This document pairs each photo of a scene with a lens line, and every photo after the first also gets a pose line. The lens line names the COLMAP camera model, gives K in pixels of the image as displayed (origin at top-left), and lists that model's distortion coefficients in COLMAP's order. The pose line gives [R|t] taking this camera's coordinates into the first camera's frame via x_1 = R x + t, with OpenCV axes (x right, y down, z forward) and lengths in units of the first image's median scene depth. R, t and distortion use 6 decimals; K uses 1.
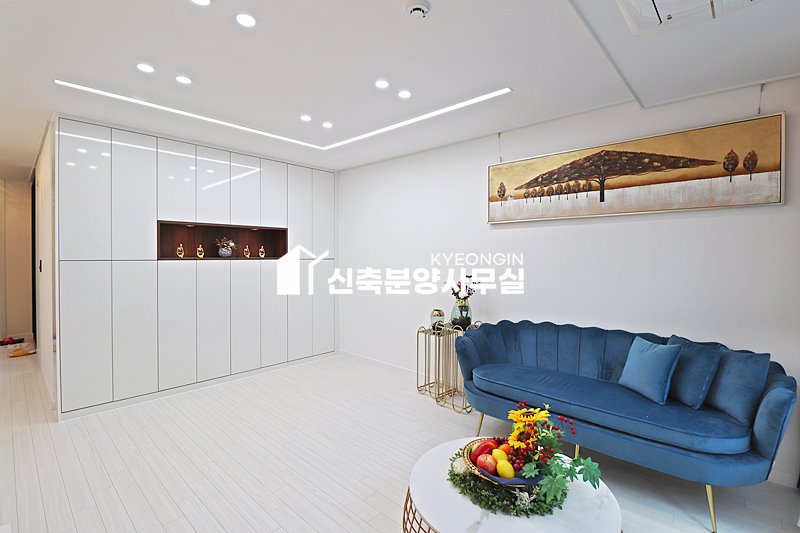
lens RADIAL K [[368.5, 0, 404.7], [0, 368.5, 262.0], [0, 0, 1]] dist [-0.000320, -0.016066]
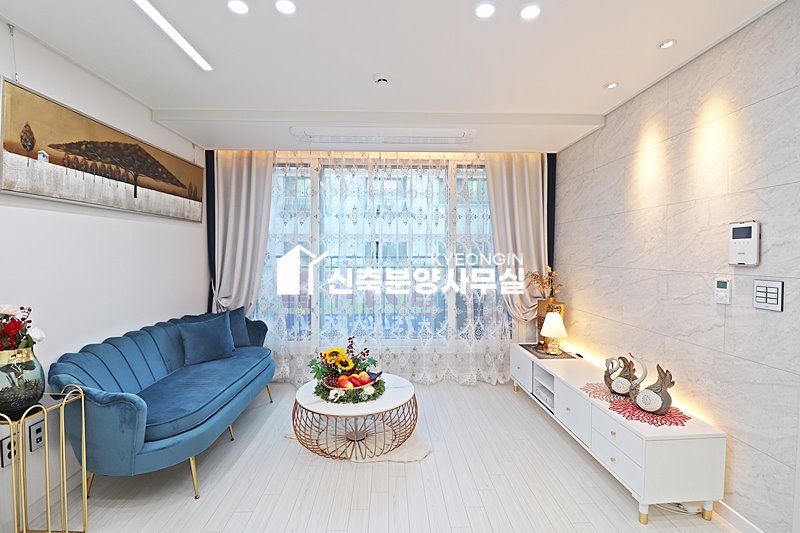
lens RADIAL K [[374.9, 0, 402.2], [0, 374.9, 257.4], [0, 0, 1]] dist [0.001669, -0.016710]
pose [[-0.691861, -0.009397, 0.721969, -0.609016], [0.009325, 0.999716, 0.021948, -0.022975], [-0.721970, 0.021918, -0.691577, 1.118201]]
